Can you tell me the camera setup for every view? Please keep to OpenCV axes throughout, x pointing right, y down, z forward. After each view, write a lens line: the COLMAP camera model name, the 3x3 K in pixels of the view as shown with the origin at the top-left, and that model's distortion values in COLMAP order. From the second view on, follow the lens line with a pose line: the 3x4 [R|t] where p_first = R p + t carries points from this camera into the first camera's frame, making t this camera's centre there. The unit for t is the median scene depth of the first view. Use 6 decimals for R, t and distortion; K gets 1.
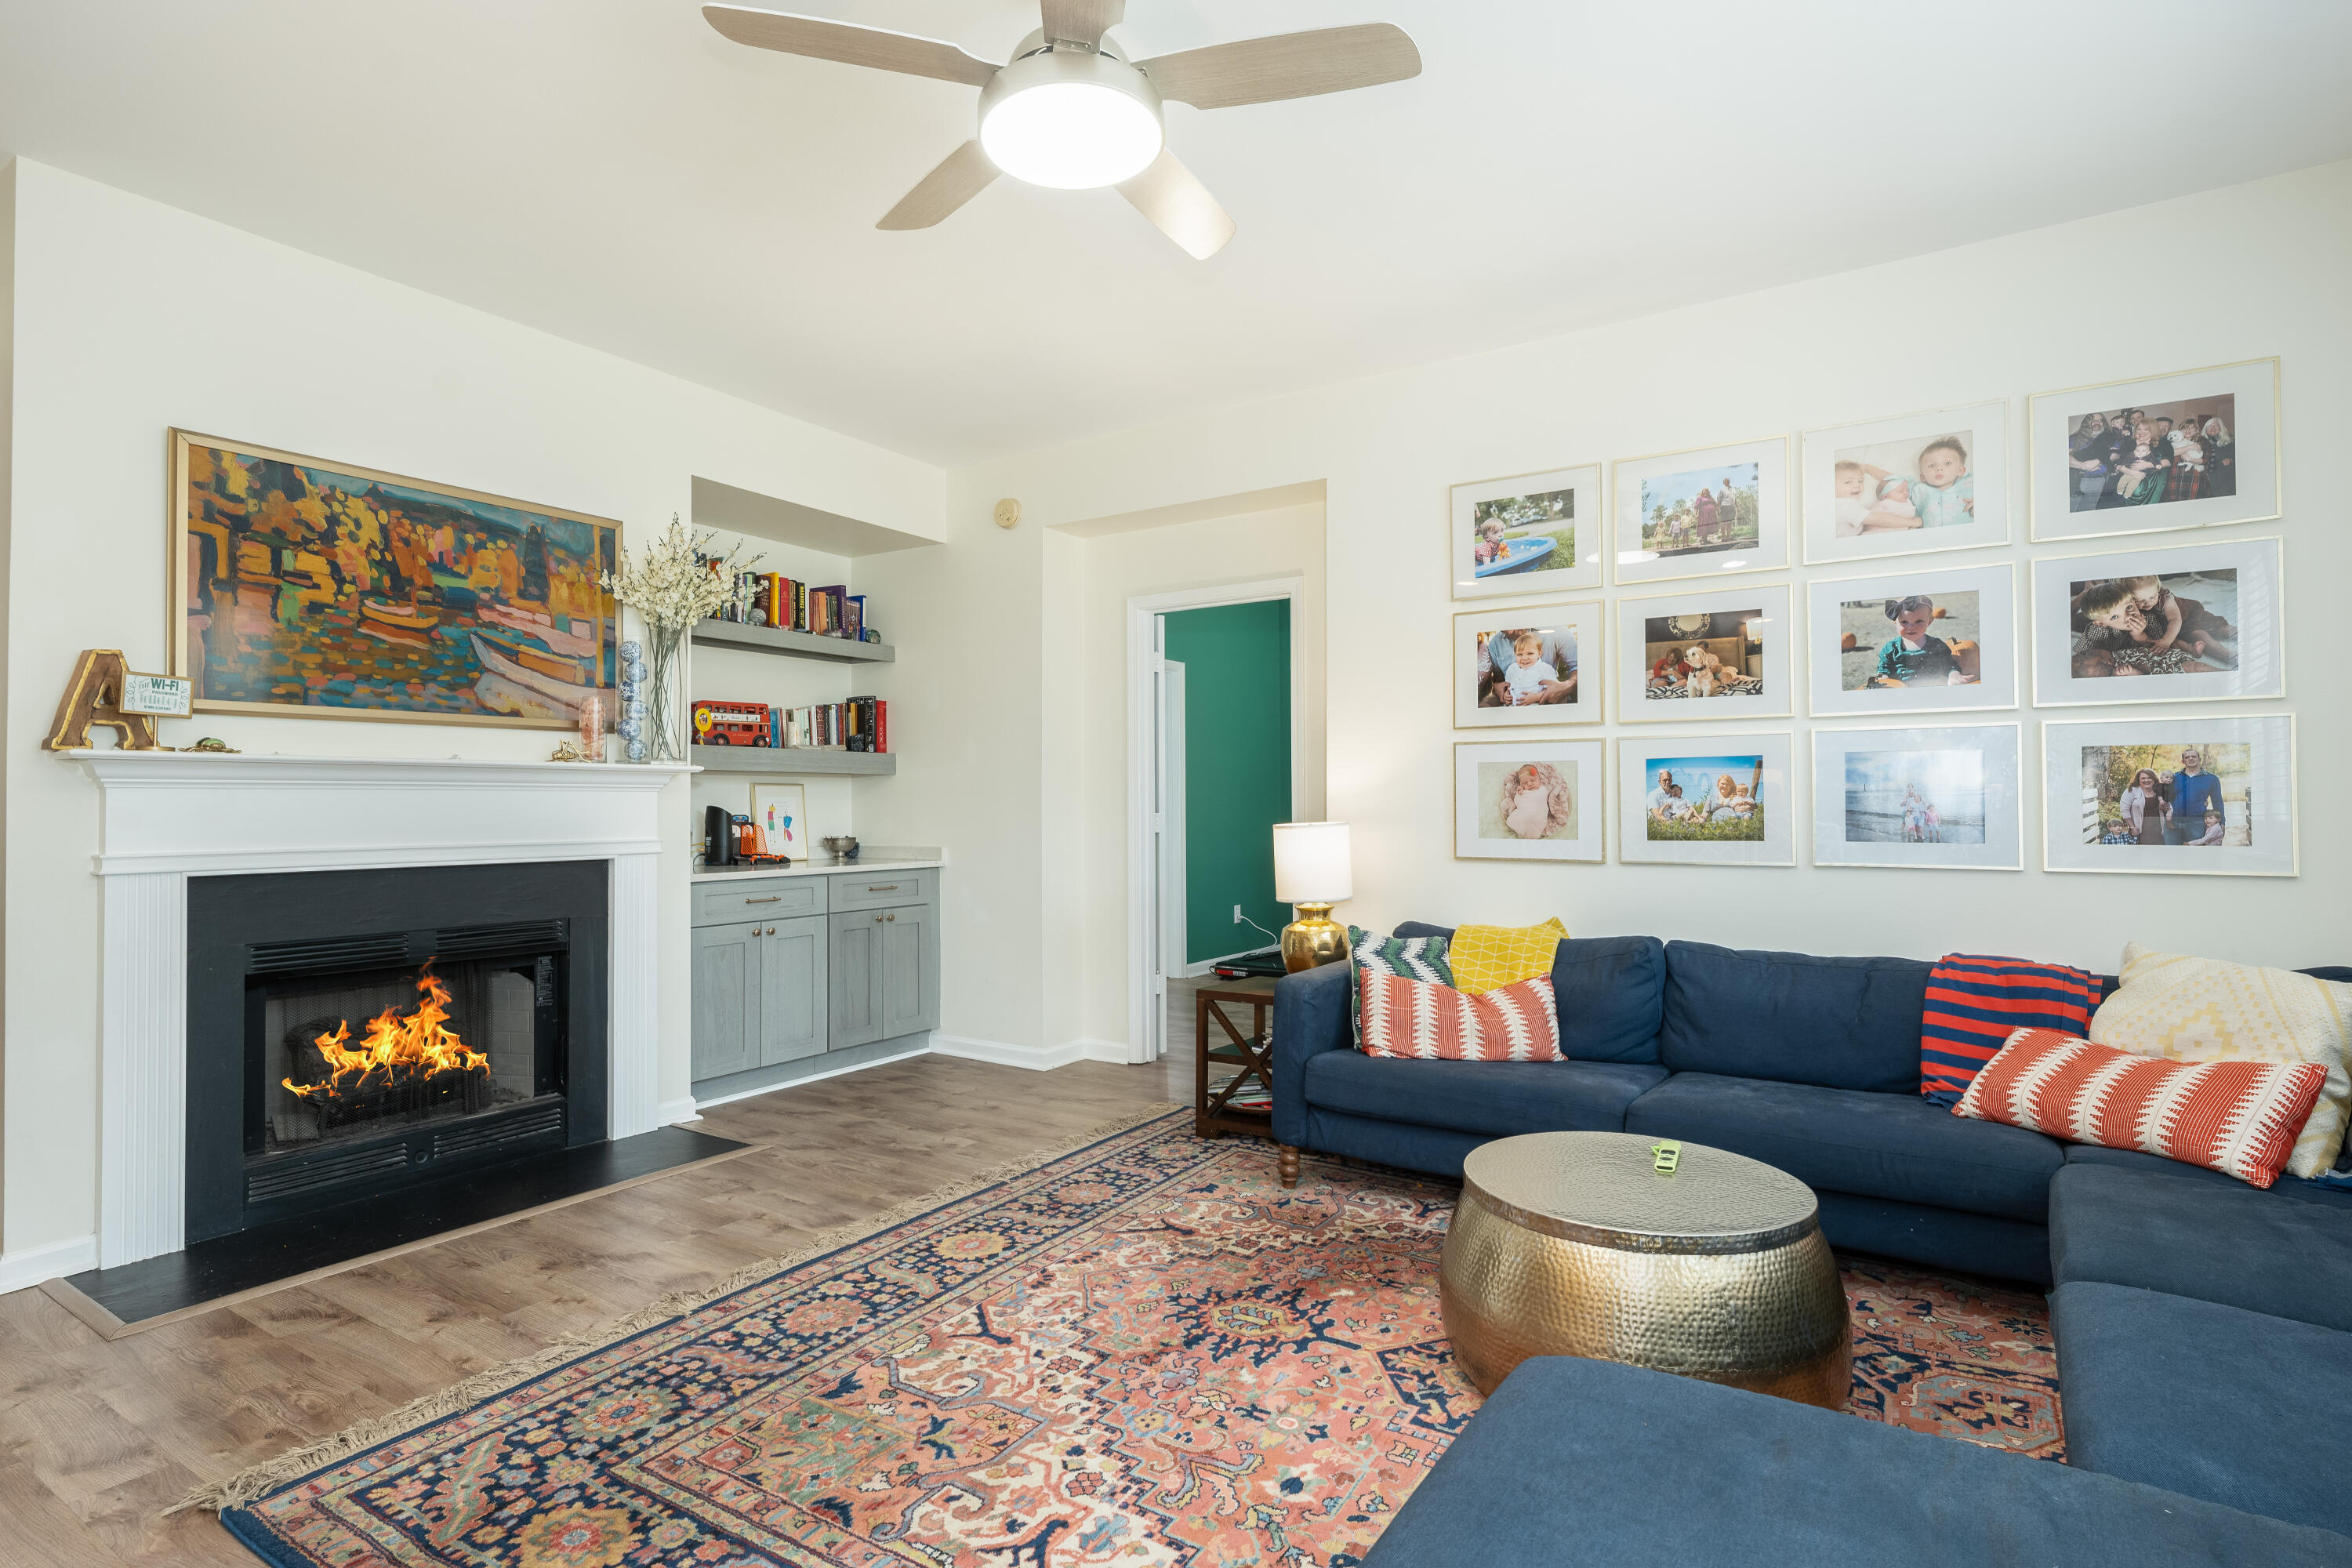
lens RADIAL K [[1178.1, 0, 1167.2], [0, 1178.1, 783.0], [0, 0, 1]] dist [0.002714, -0.002801]
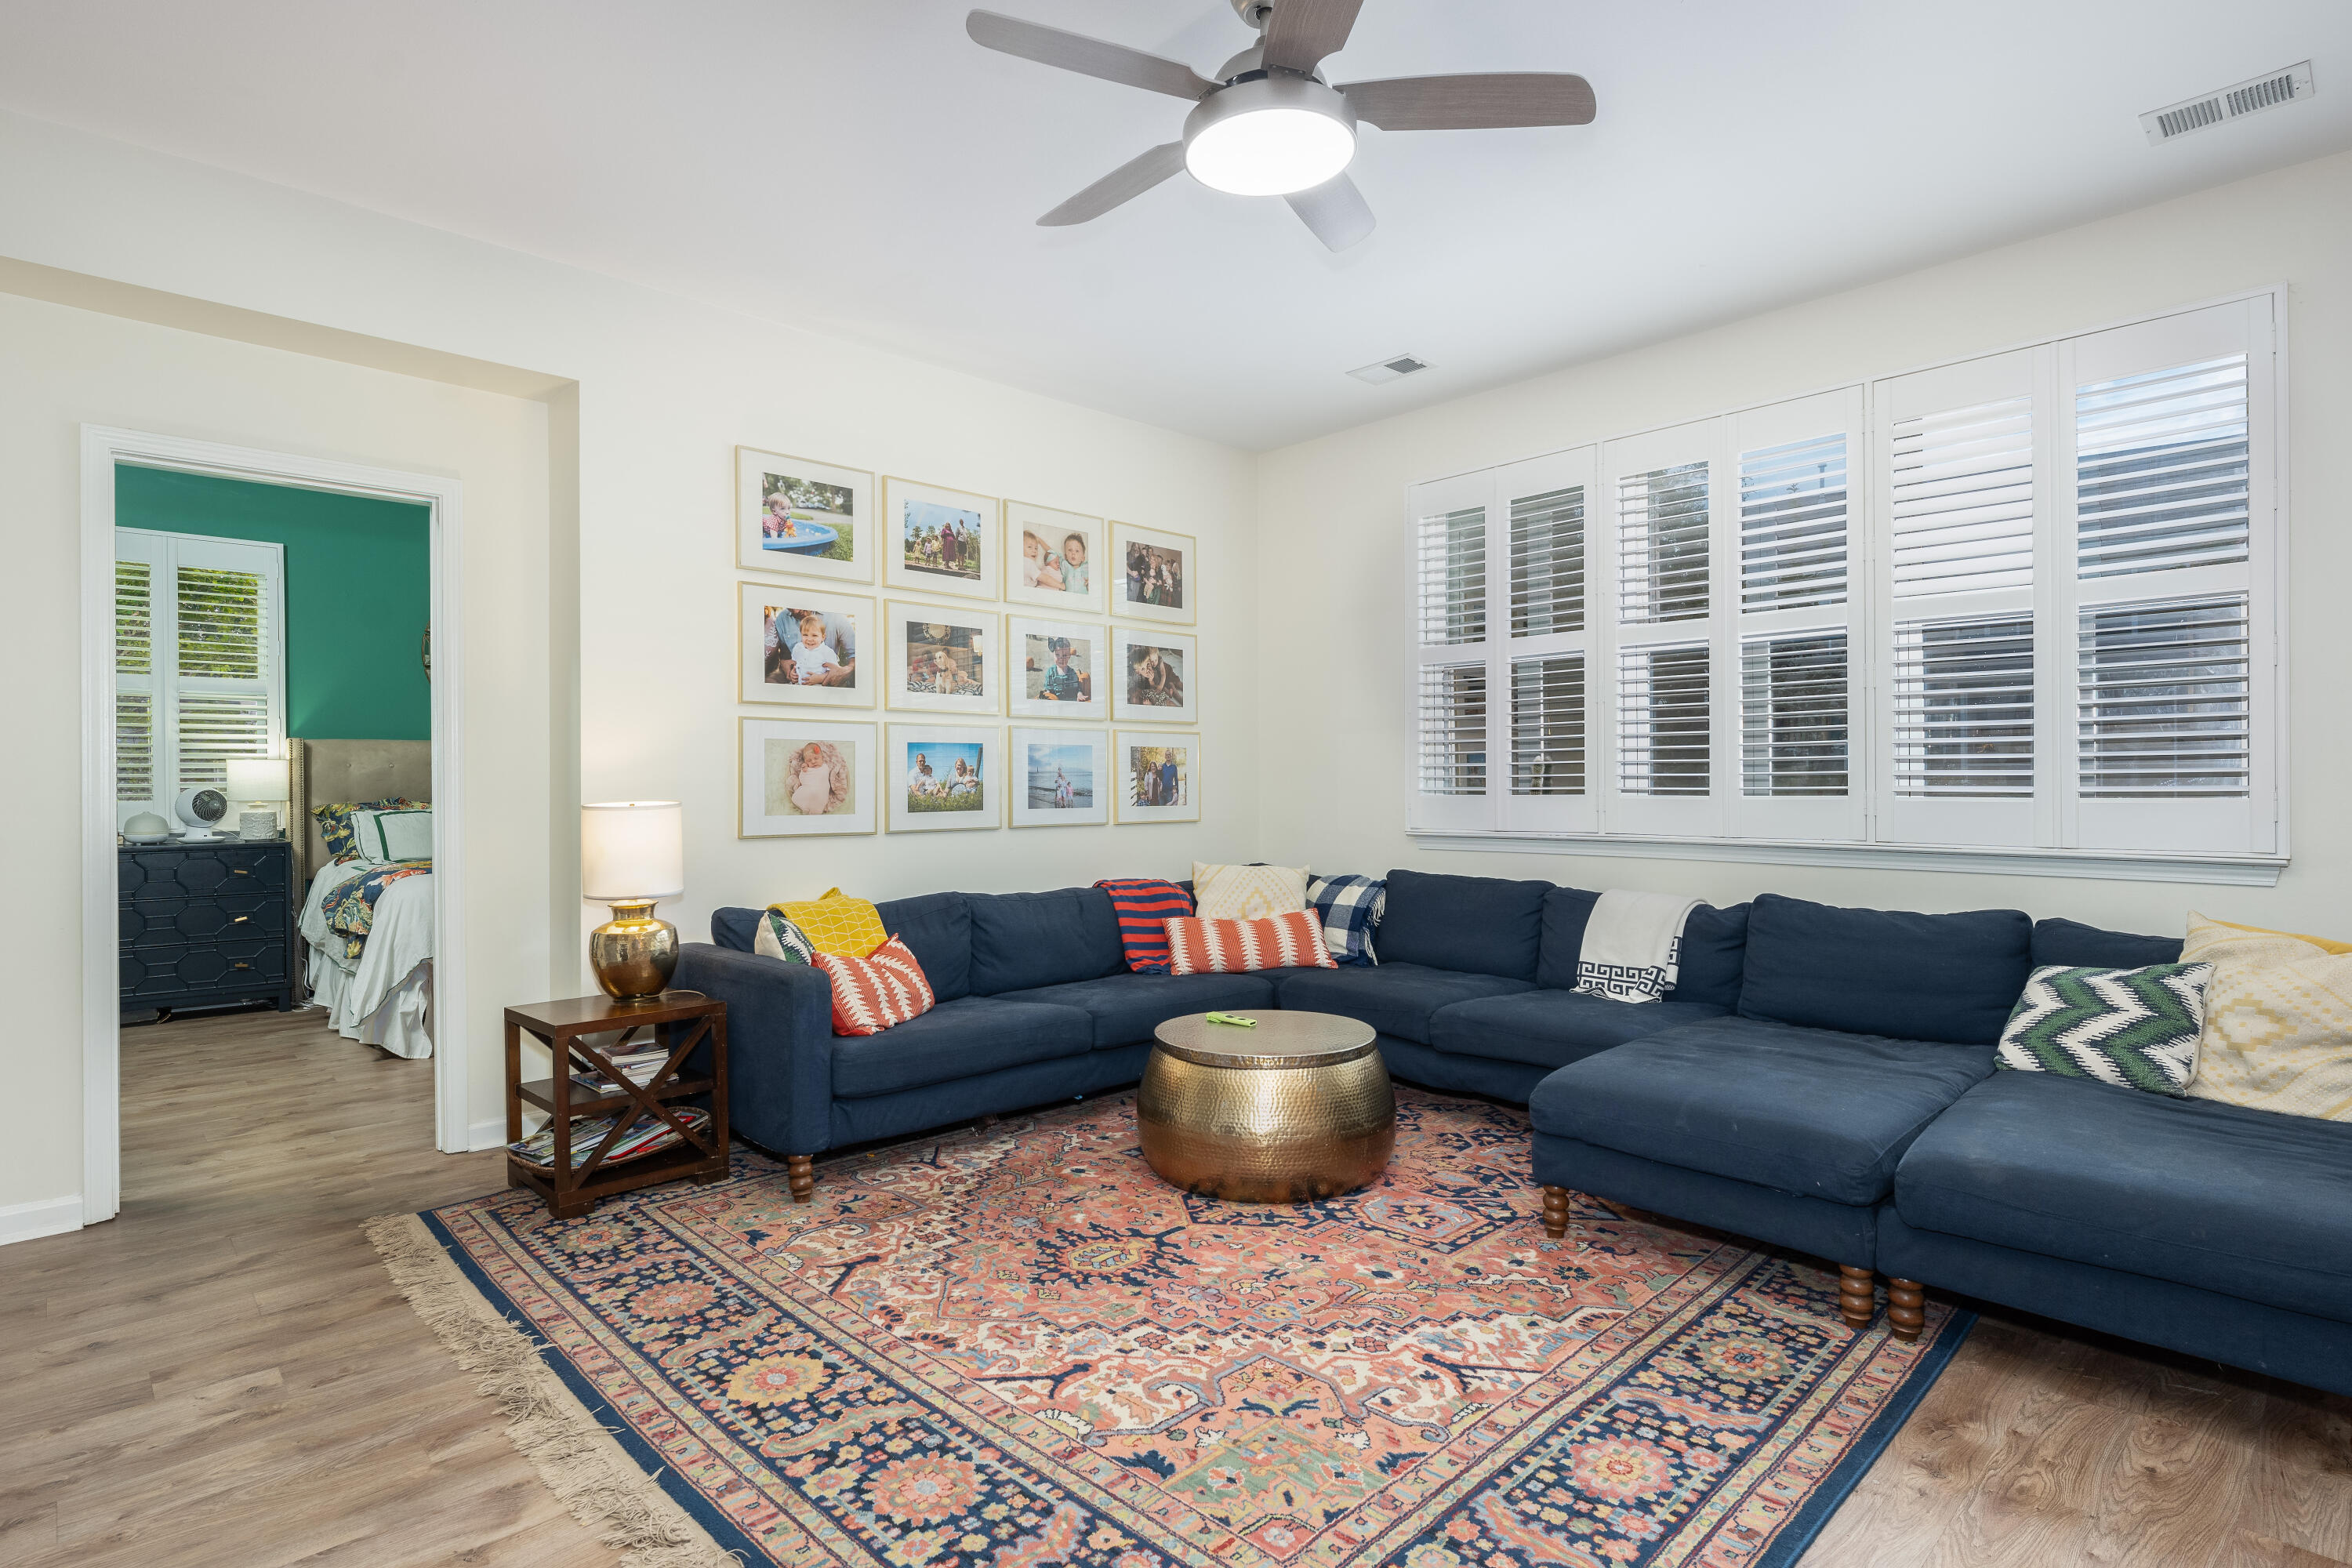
lens RADIAL K [[1178.1, 0, 1169.2], [0, 1178.1, 783.9], [0, 0, 1]] dist [0.002714, -0.002801]
pose [[0.226404, 0.001891, 0.974032, -0.749354], [-0.015860, 0.999873, 0.001745, 0.016188], [-0.973904, -0.015843, 0.226405, 0.548547]]
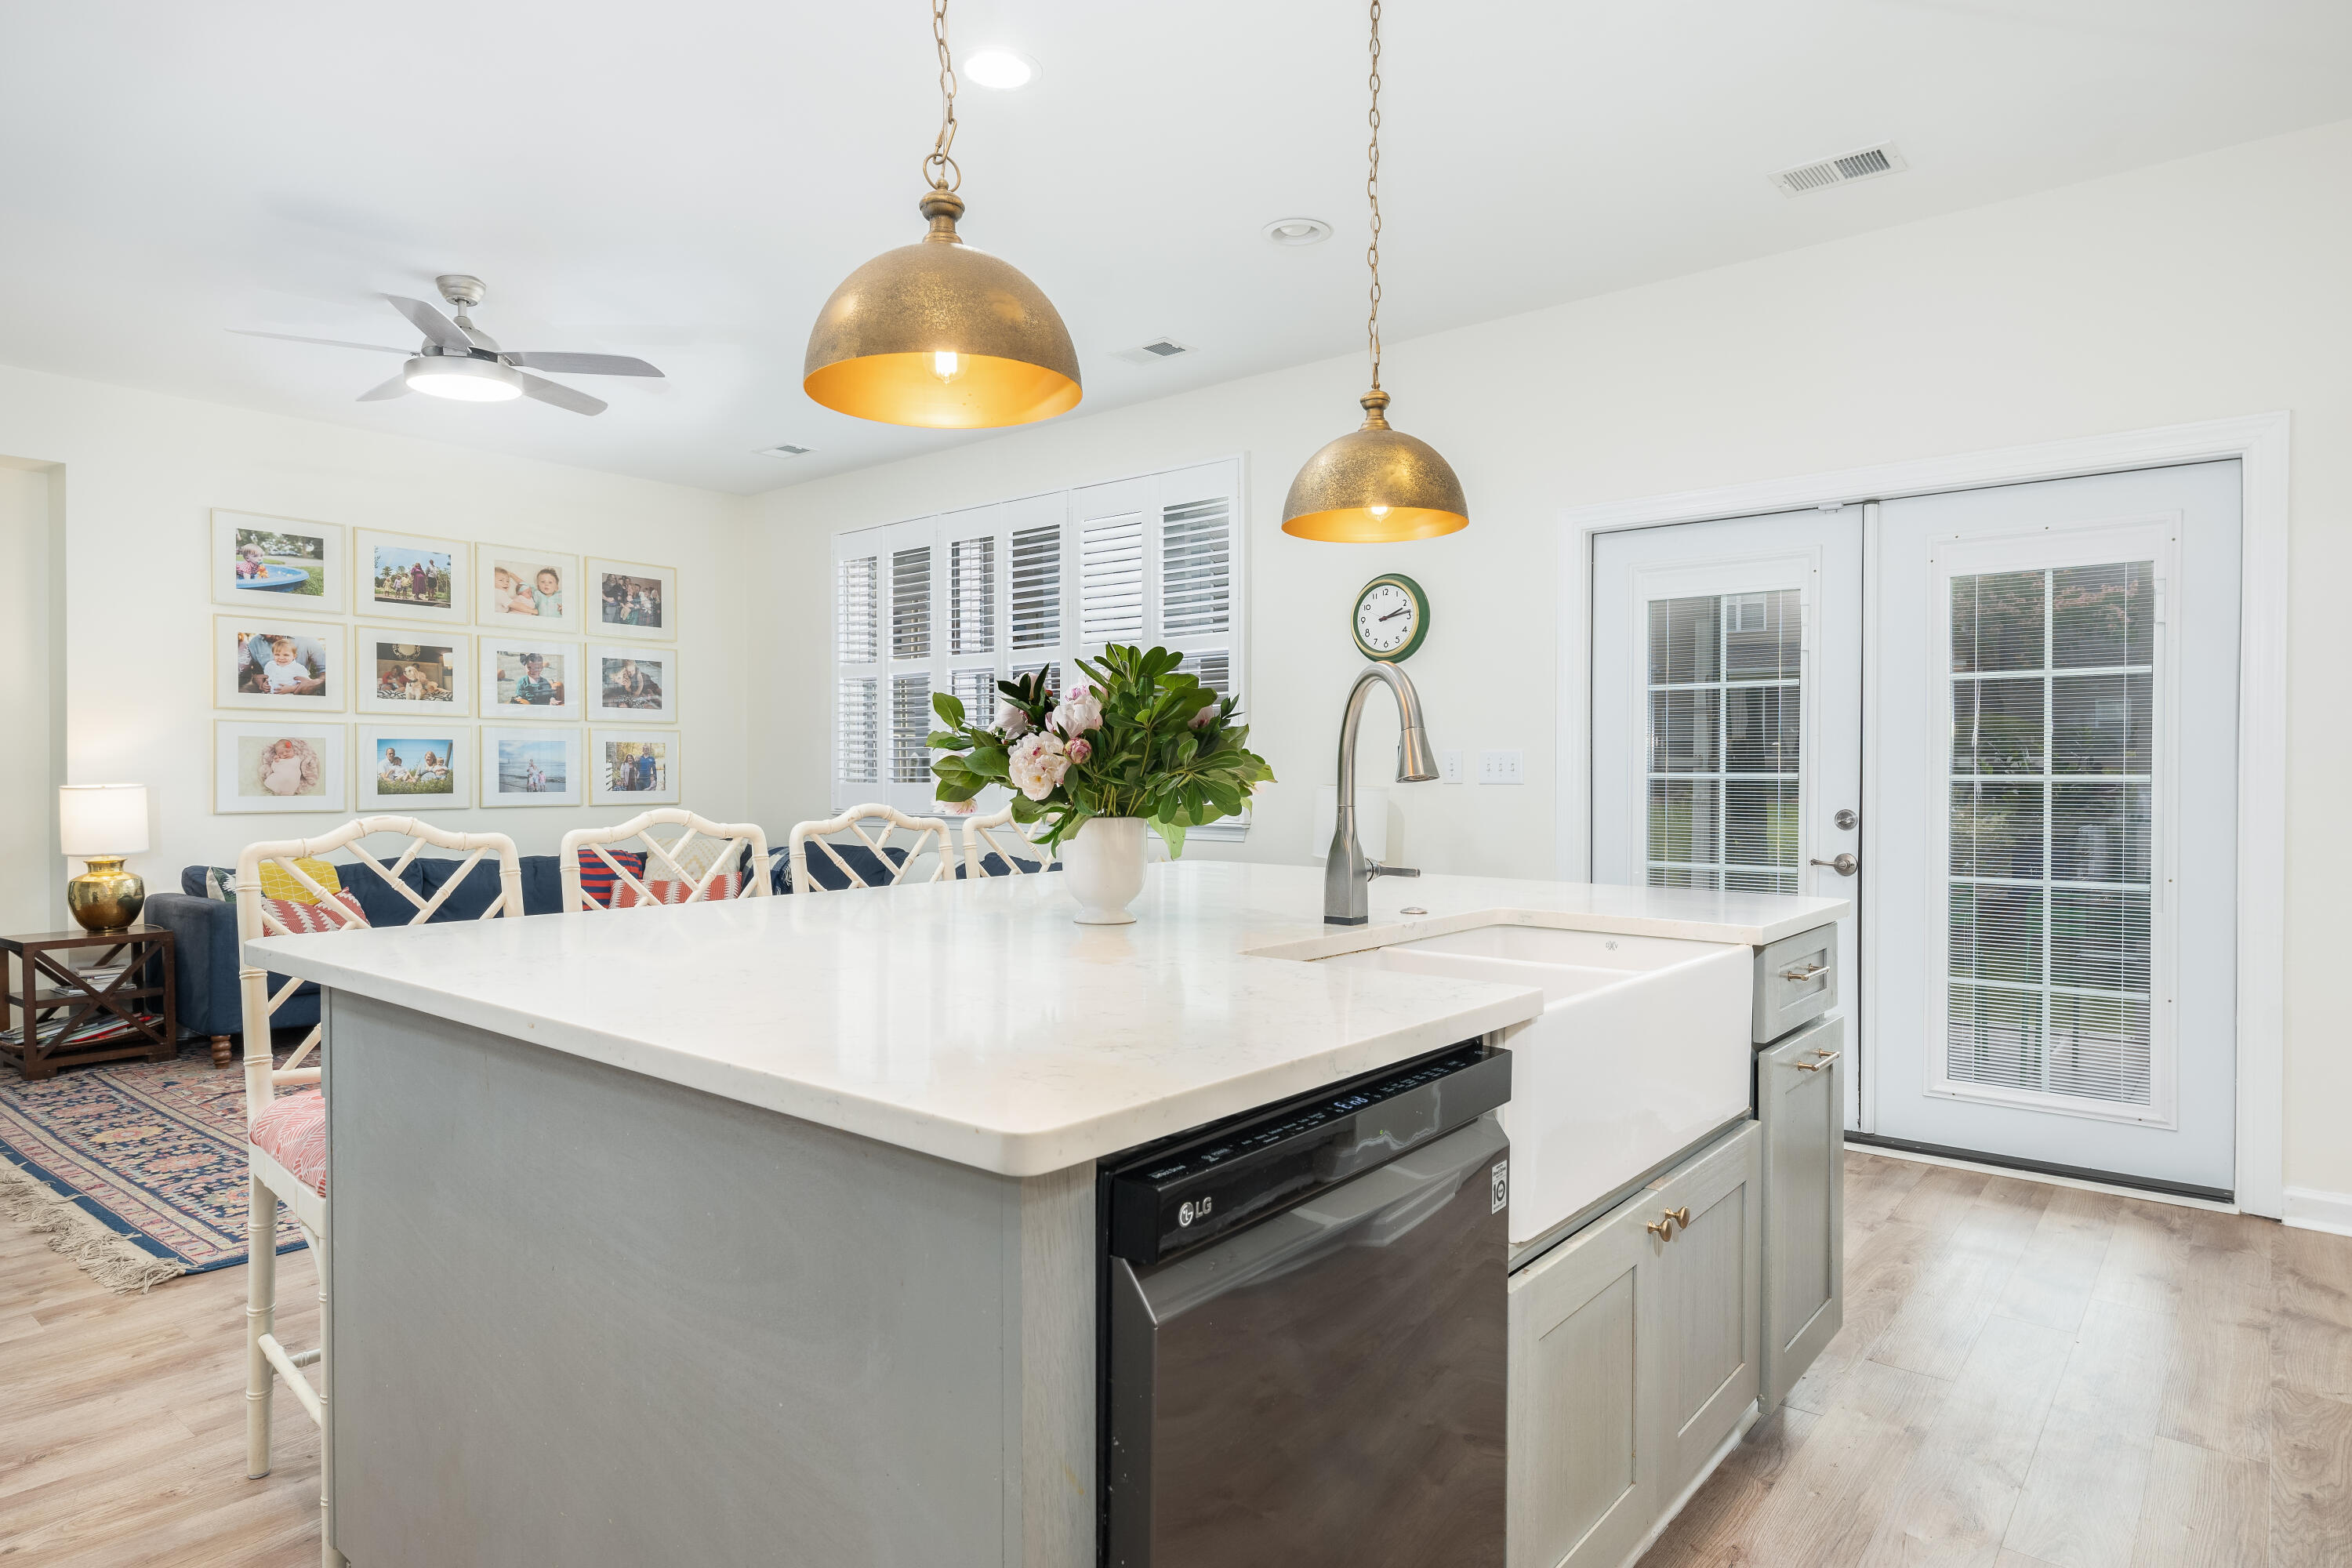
lens RADIAL K [[1313.2, 0, 1187.1], [0, 1313.2, 787.6], [0, 0, 1]] dist [-0.020772, 0.004376]
pose [[0.096305, -0.006676, 0.995329, -1.243090], [-0.019590, 0.999771, 0.008601, 0.007162], [-0.995159, -0.020327, 0.096152, -0.172876]]
